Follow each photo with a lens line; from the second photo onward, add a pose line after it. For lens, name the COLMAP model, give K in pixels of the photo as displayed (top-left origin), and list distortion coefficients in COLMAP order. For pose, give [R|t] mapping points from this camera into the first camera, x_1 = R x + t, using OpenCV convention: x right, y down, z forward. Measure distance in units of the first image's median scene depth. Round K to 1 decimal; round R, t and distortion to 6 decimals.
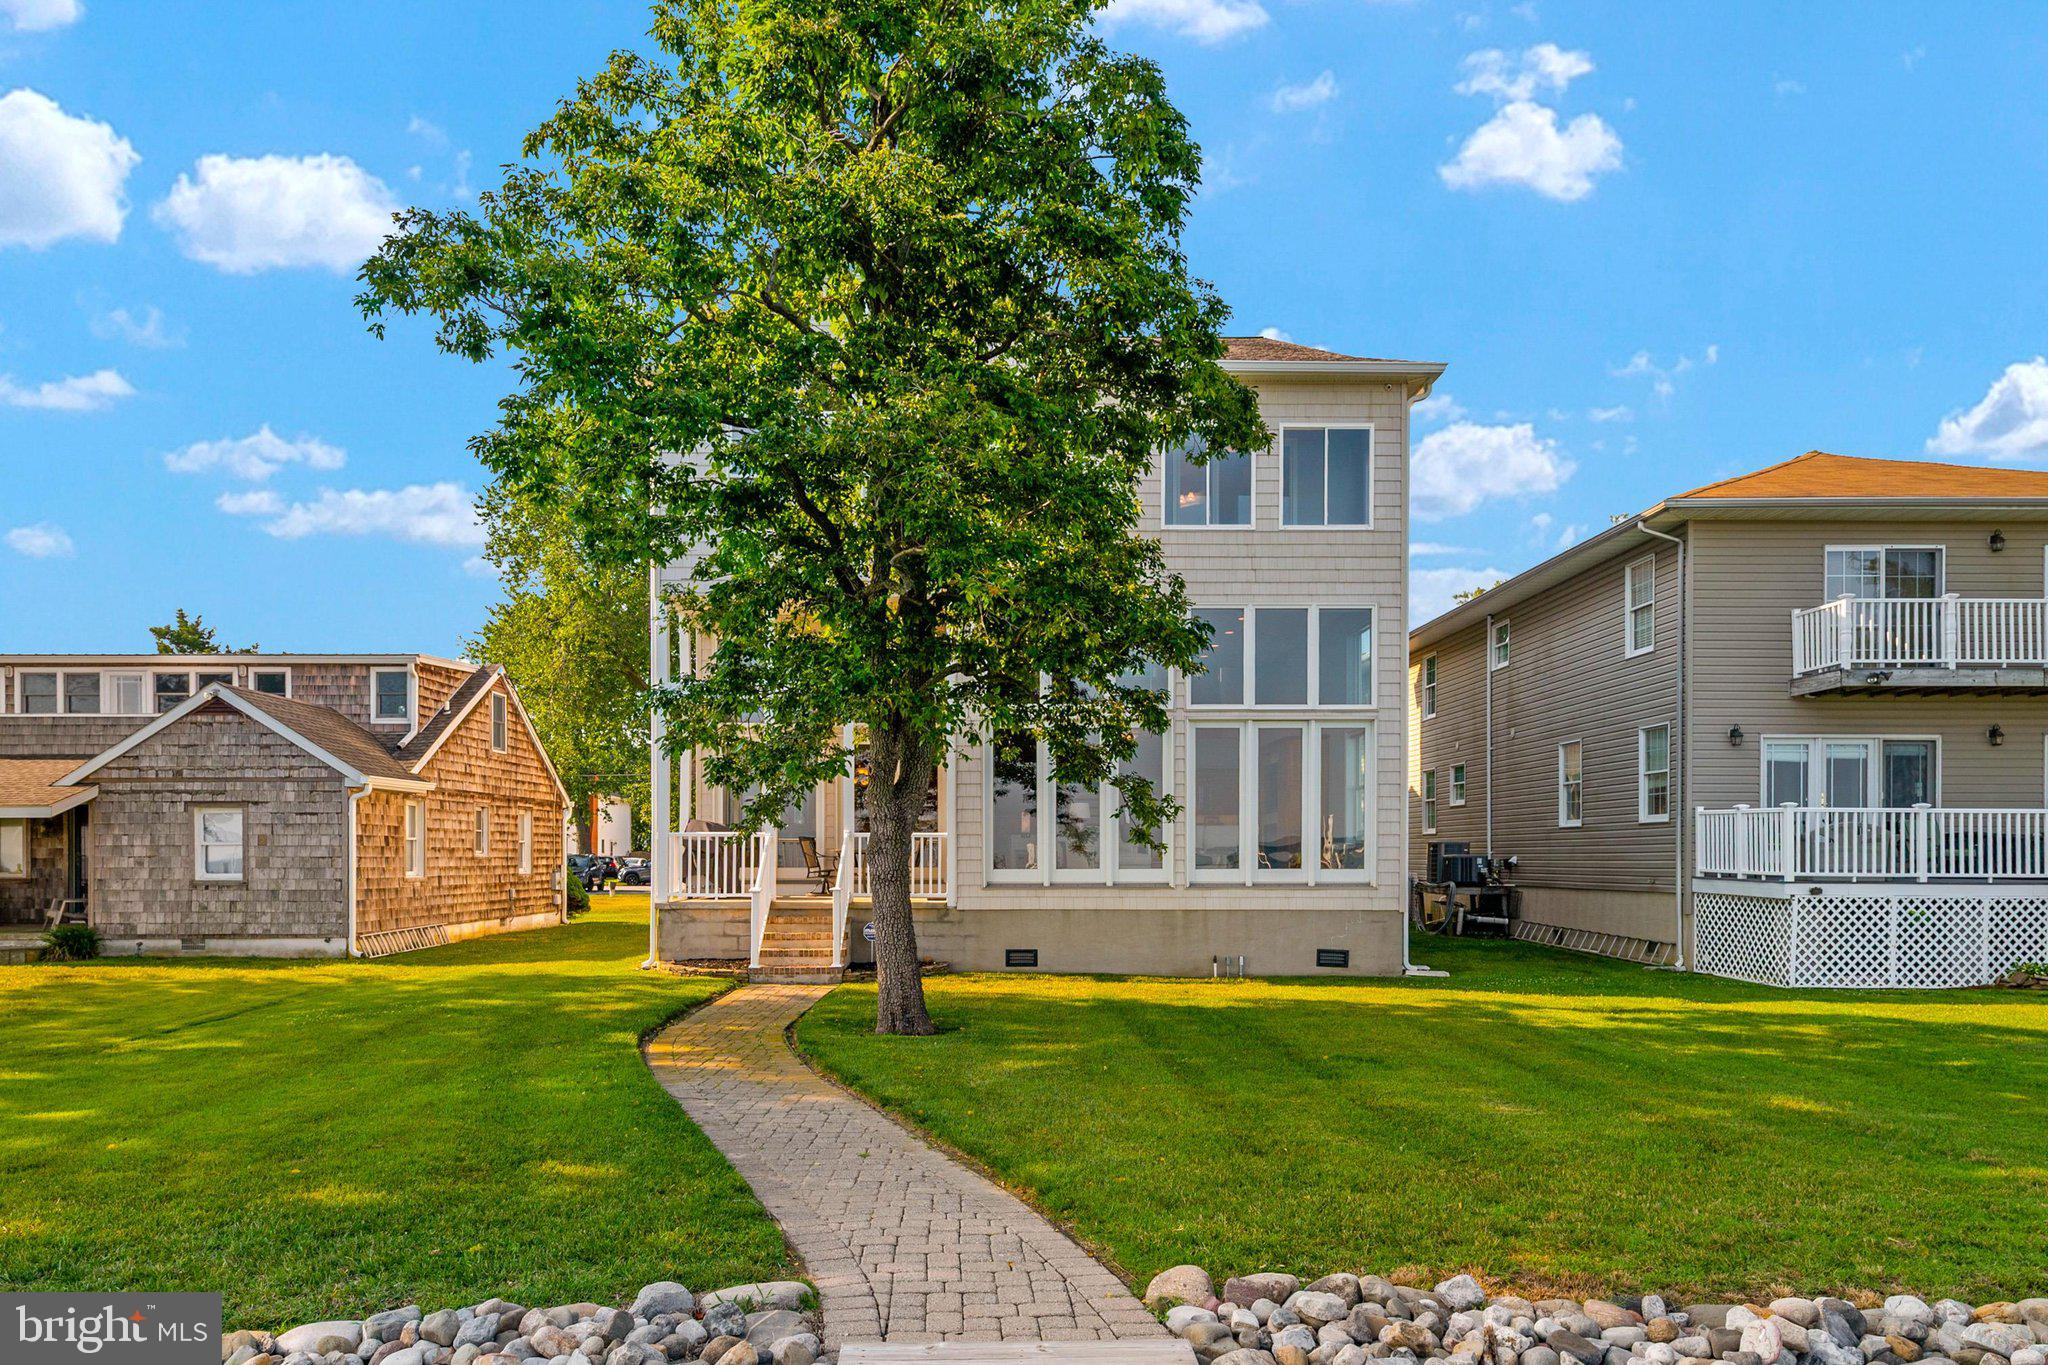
lens RADIAL K [[1392.9, 0, 1010.9], [0, 1392.9, 856.4], [0, 0, 1]] dist [0.021079, 0.002095]
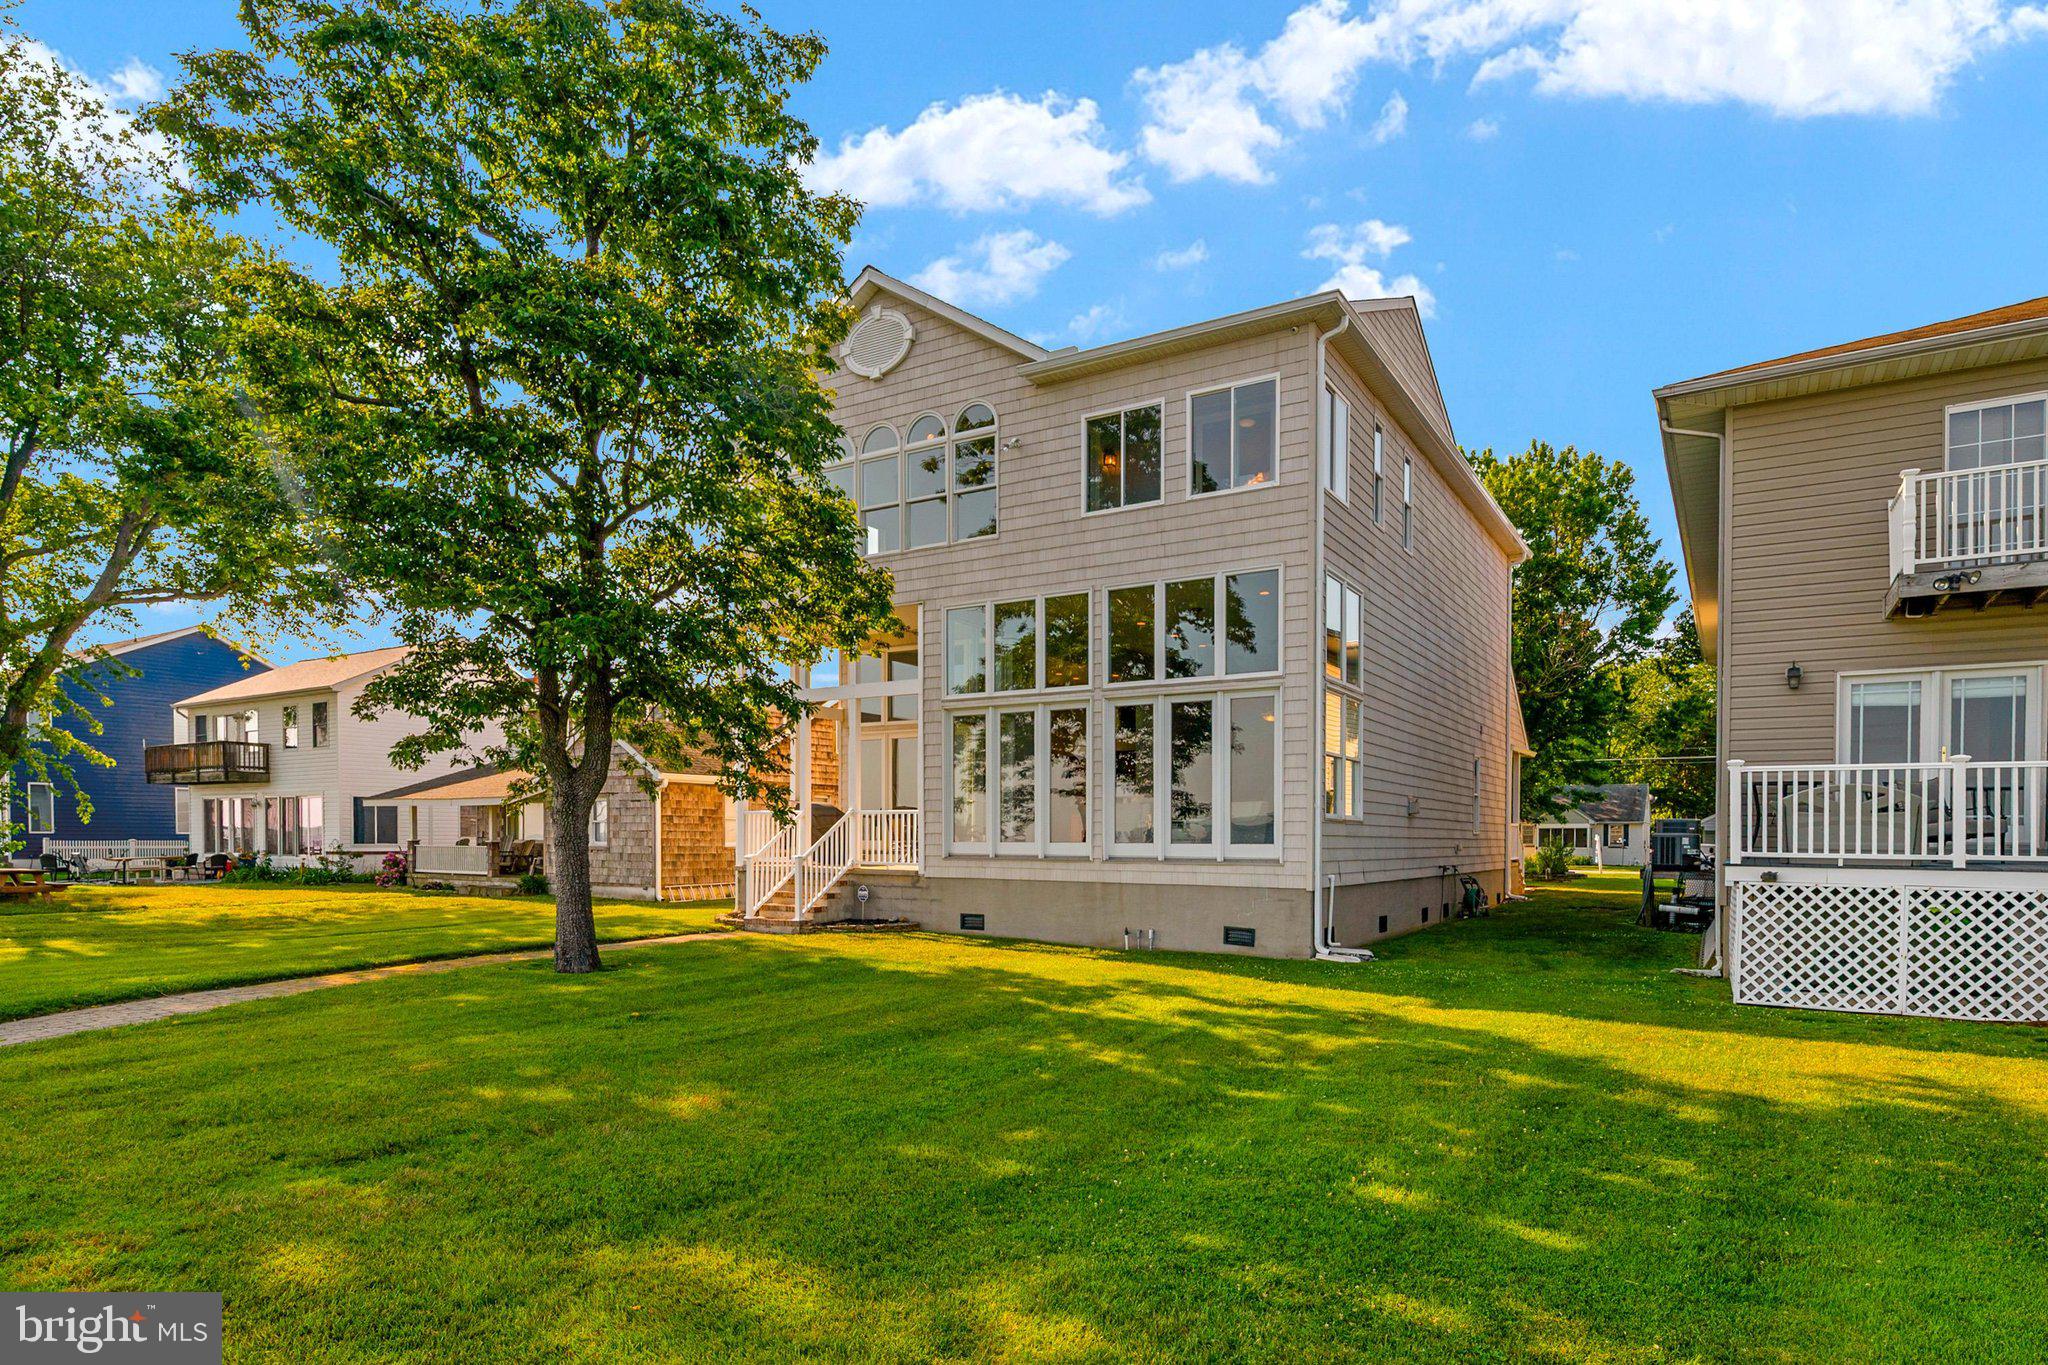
lens RADIAL K [[1153.6, 0, 1015.0], [0, 1153.6, 851.0], [0, 0, 1]] dist [0.008669, 0.000038]
pose [[0.840381, 0.011476, -0.541875, 0.499597], [-0.006418, 0.999916, 0.011223, 0.005656], [0.541959, -0.005954, 0.840384, 0.227780]]
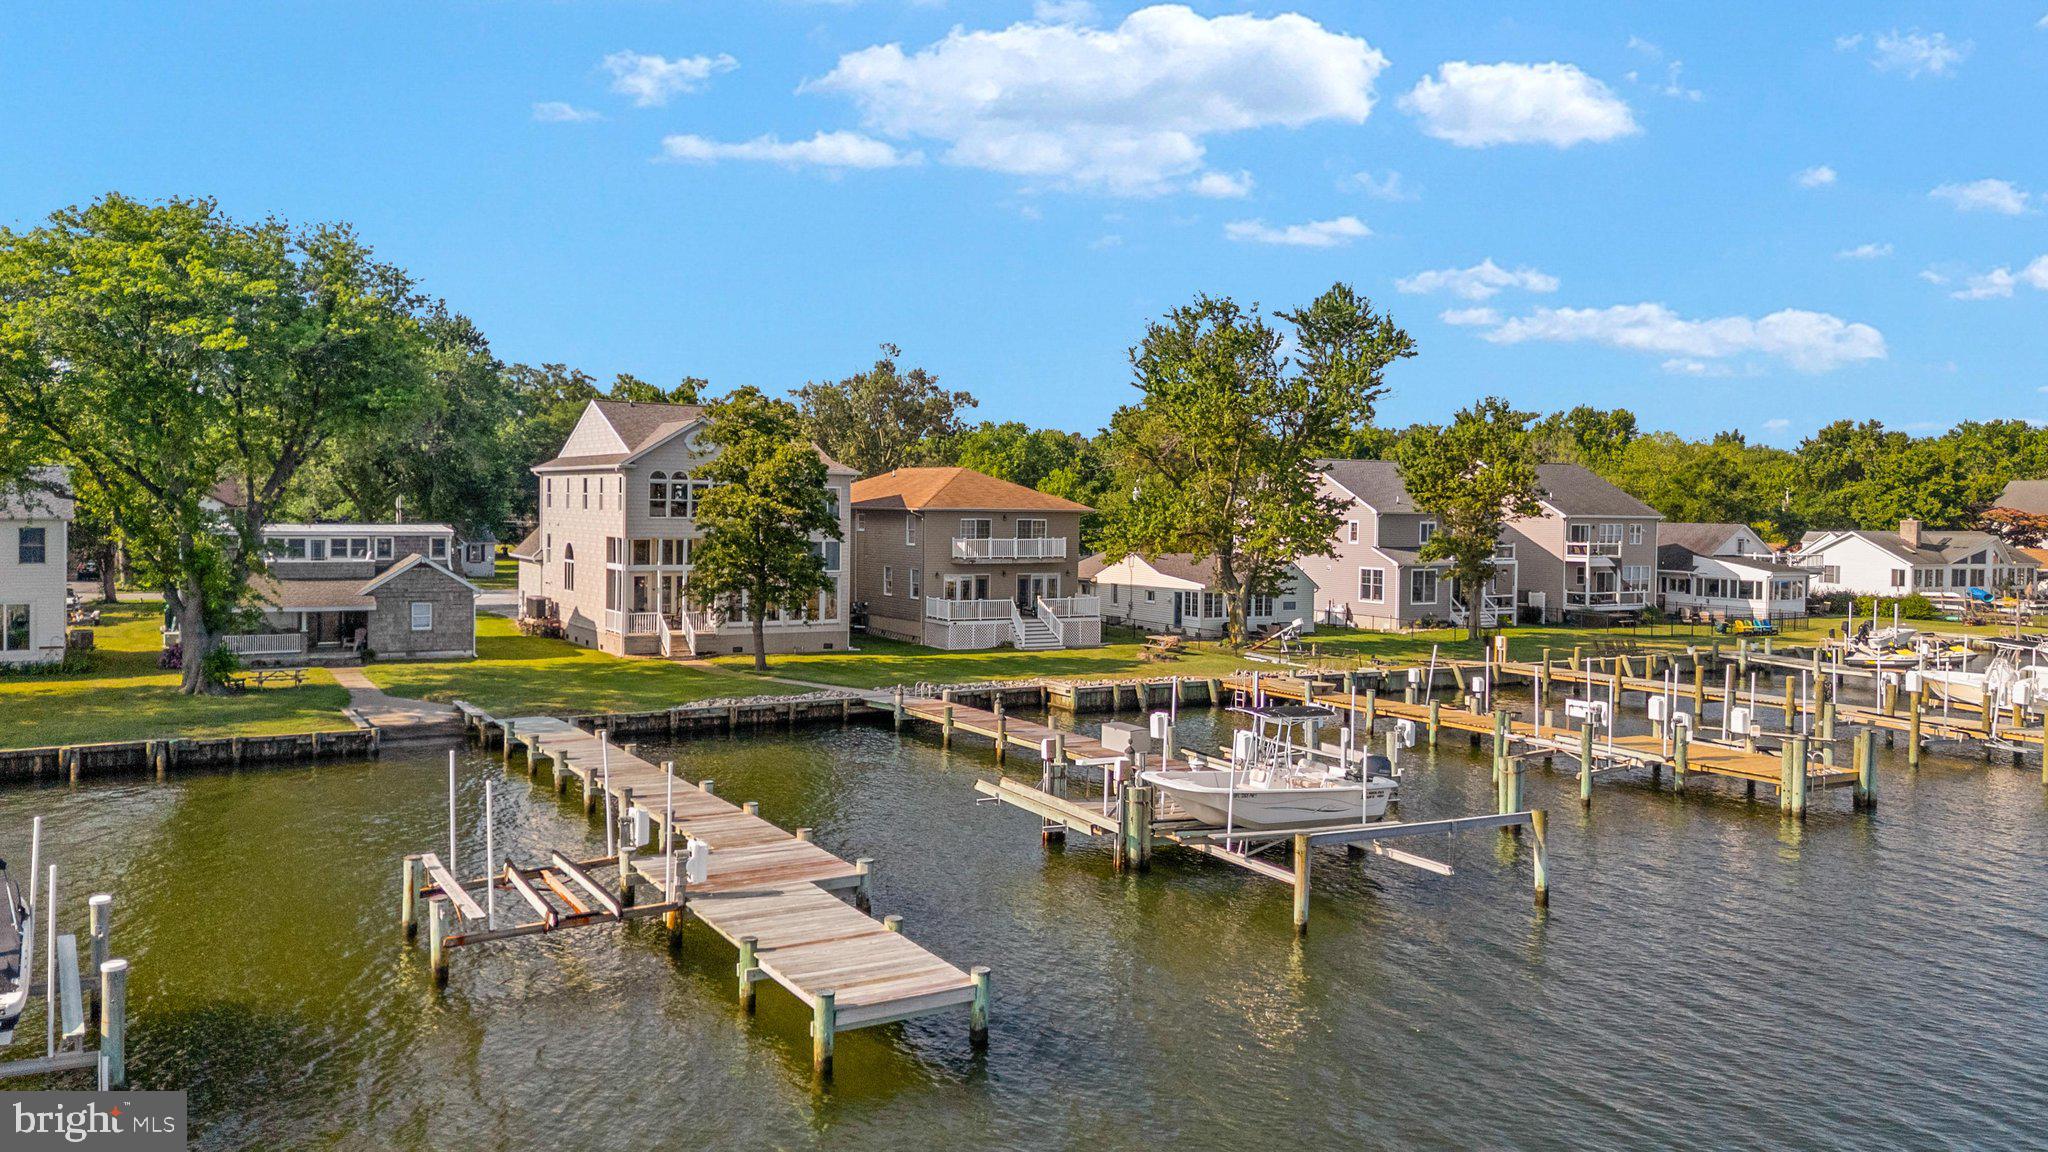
lens RADIAL K [[1525.6, 0, 1016.6], [0, 1525.6, 539.0], [0, 0, 1]] dist [0.097568, -0.117113]
pose [[0.868734, 0.000844, 0.495279, -1.102579], [-0.014094, 0.999636, 0.023019, -0.253971], [-0.495079, -0.026978, 0.868429, -2.220795]]
